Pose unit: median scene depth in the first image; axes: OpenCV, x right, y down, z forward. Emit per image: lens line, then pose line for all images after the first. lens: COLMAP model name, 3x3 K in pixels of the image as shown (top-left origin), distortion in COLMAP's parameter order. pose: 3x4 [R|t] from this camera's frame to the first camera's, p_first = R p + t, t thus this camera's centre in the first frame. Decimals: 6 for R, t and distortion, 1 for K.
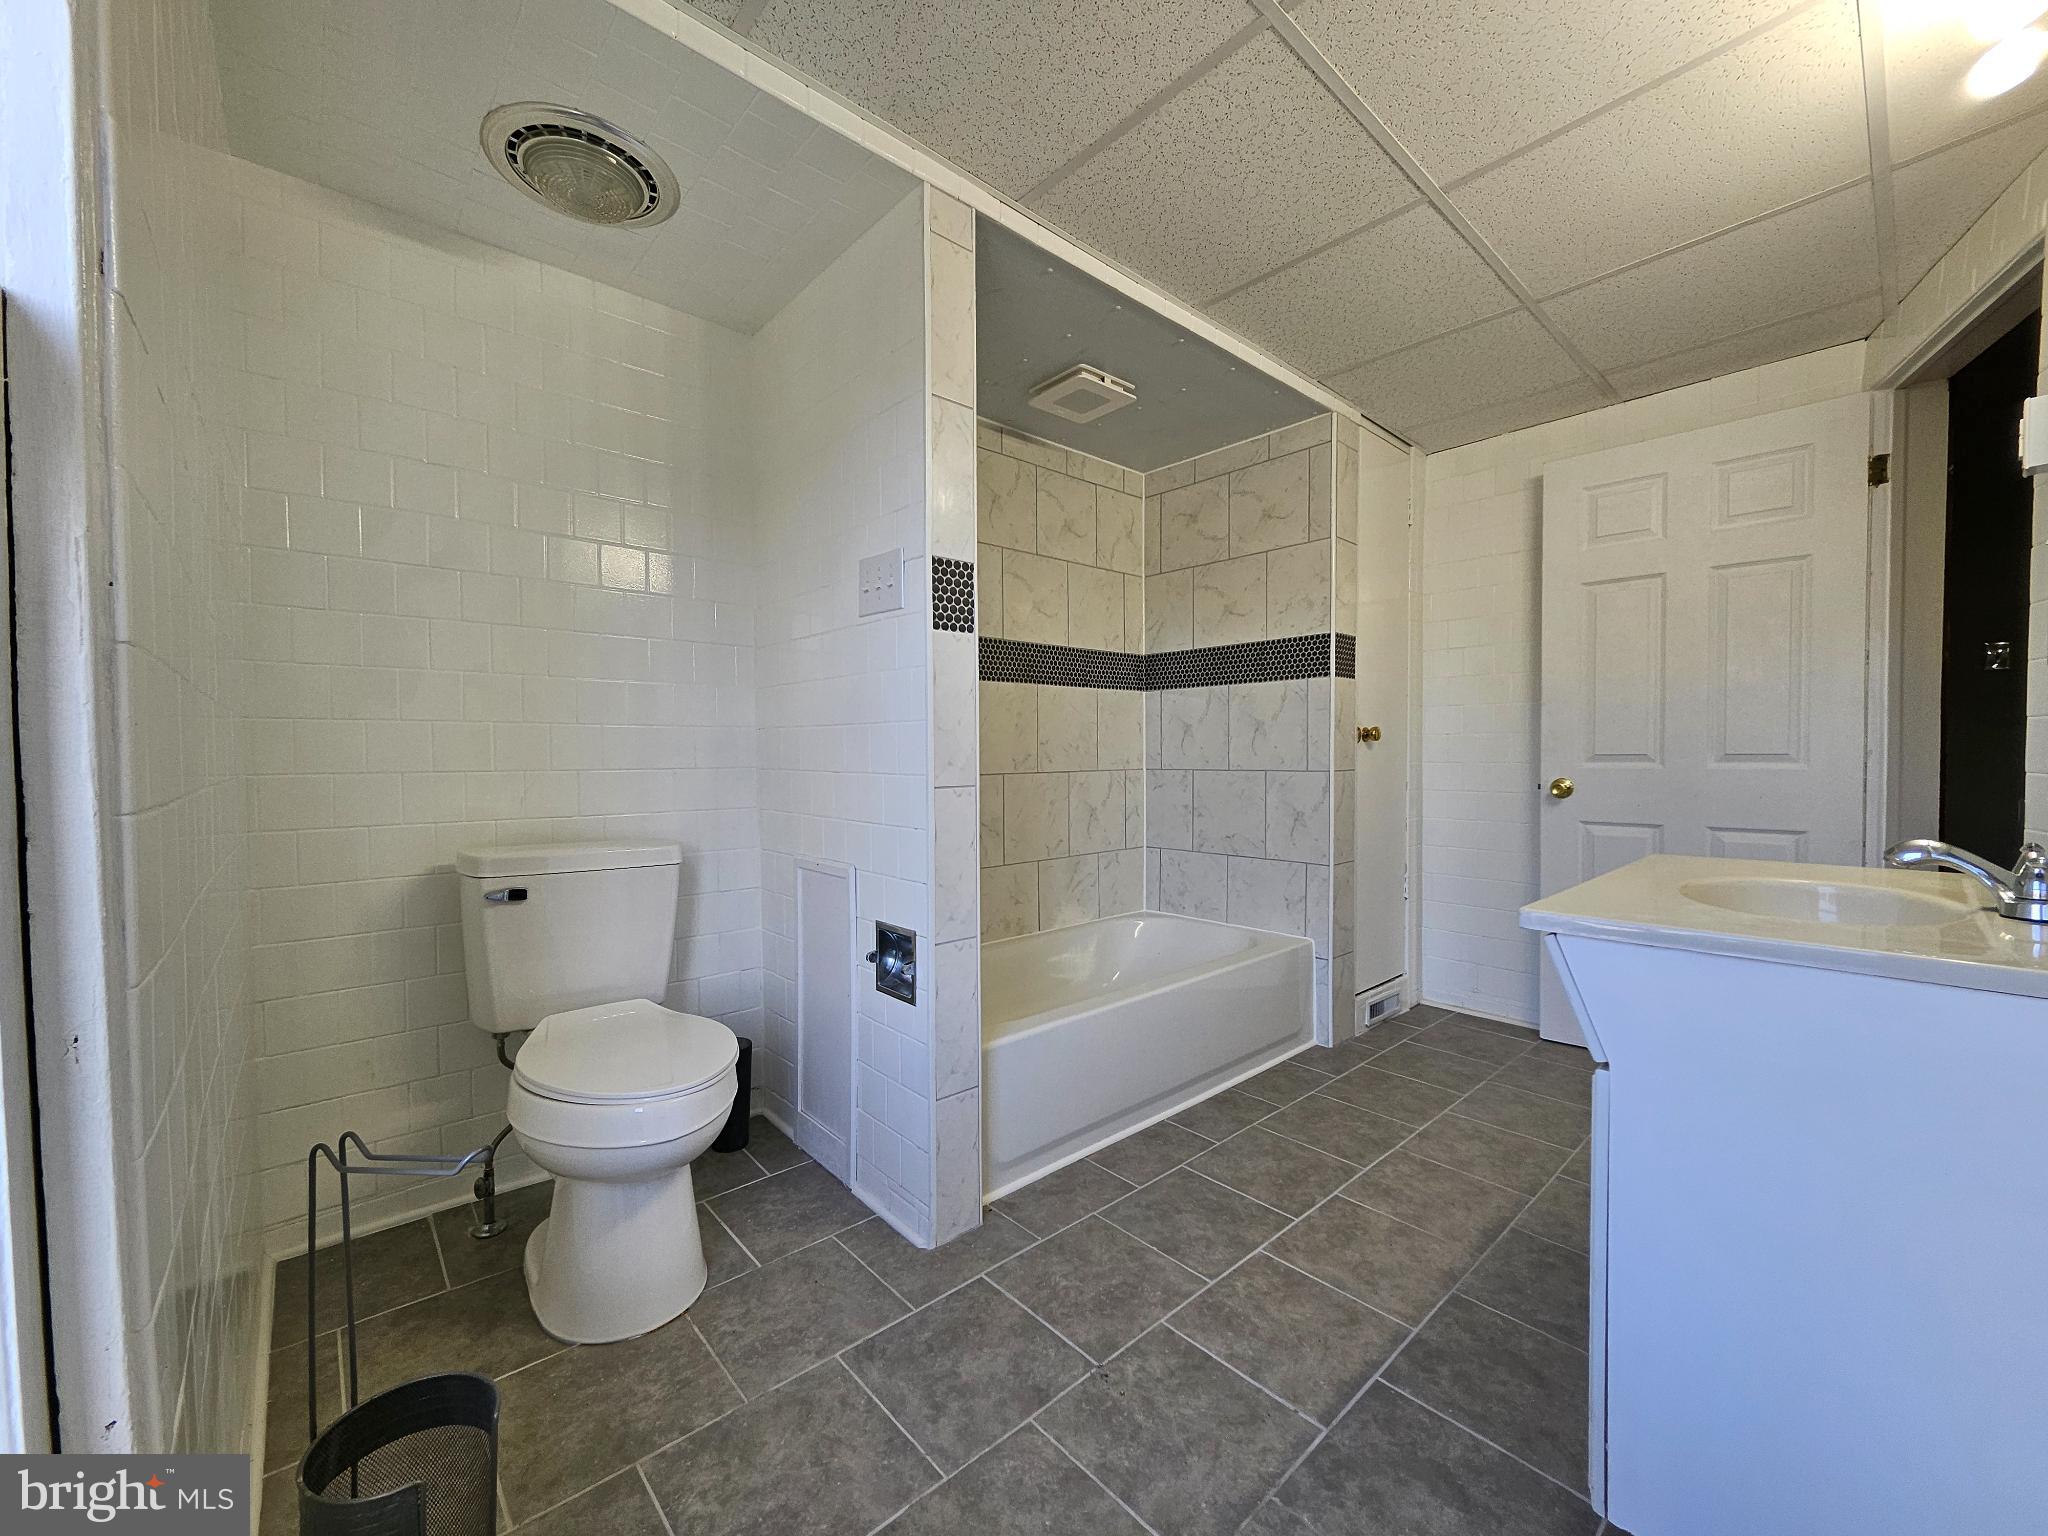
lens RADIAL K [[801.2, 0, 1029.5], [0, 801.2, 768.2], [0, 0, 1]] dist [0.001083, -0.002316]
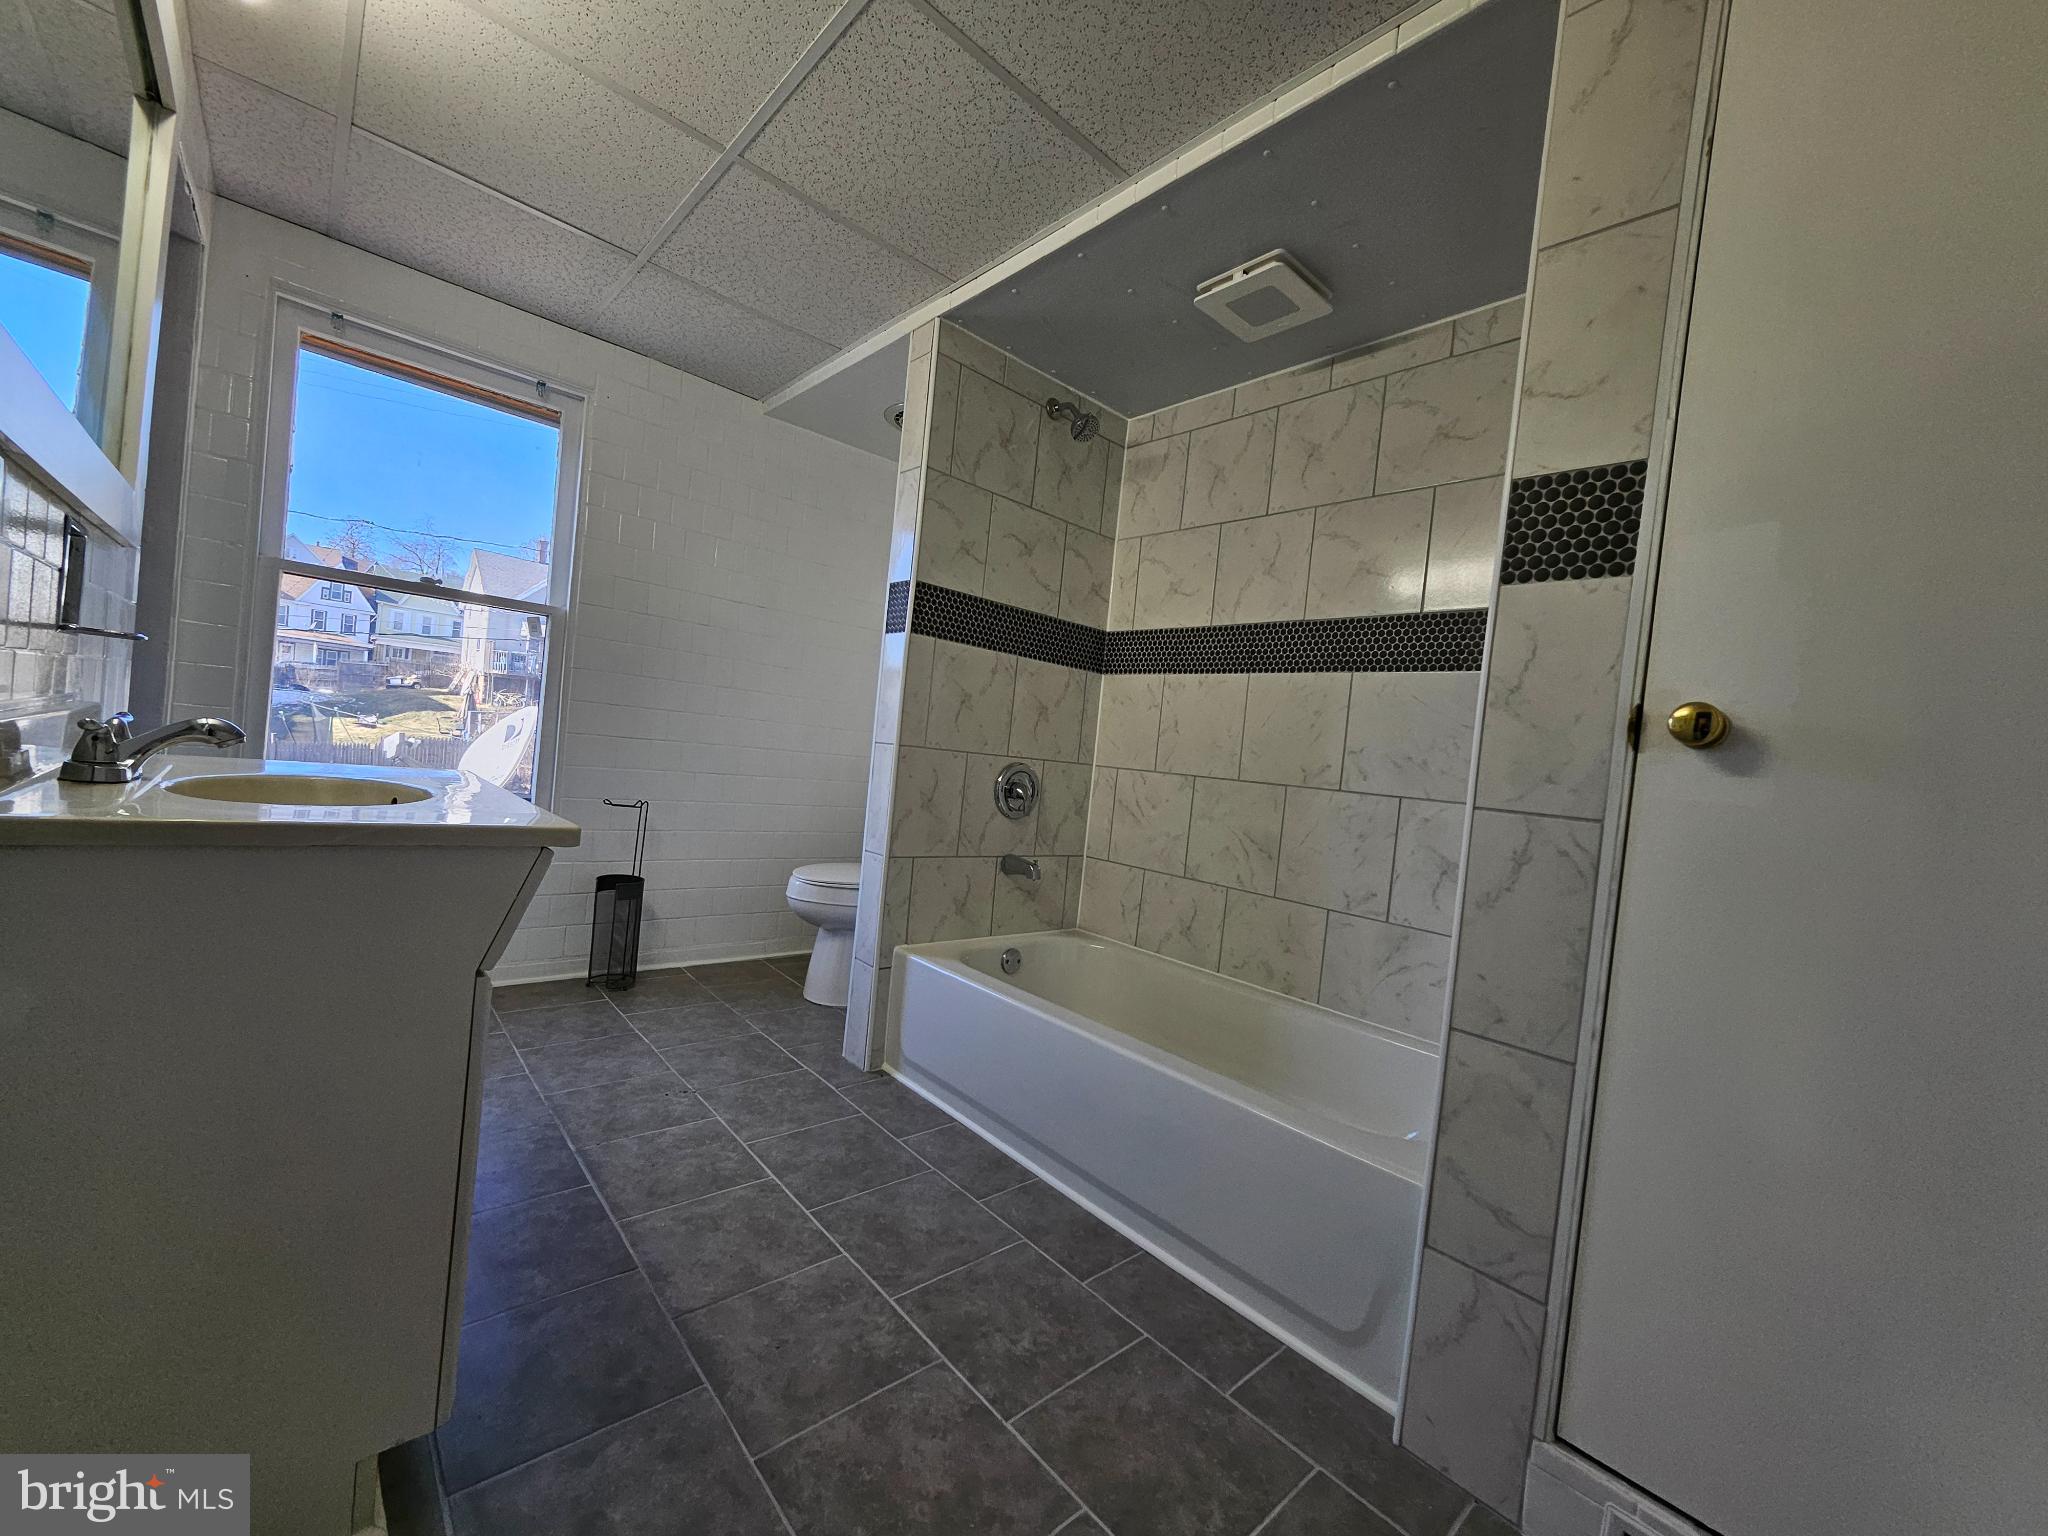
lens RADIAL K [[801.2, 0, 1028.6], [0, 801.2, 768.6], [0, 0, 1]] dist [0.001083, -0.002316]
pose [[0.007906, 0.021315, -0.999742, 1.125855], [-0.121740, 0.992357, 0.020195, 0.008641], [0.992531, 0.121549, 0.010441, 1.067757]]
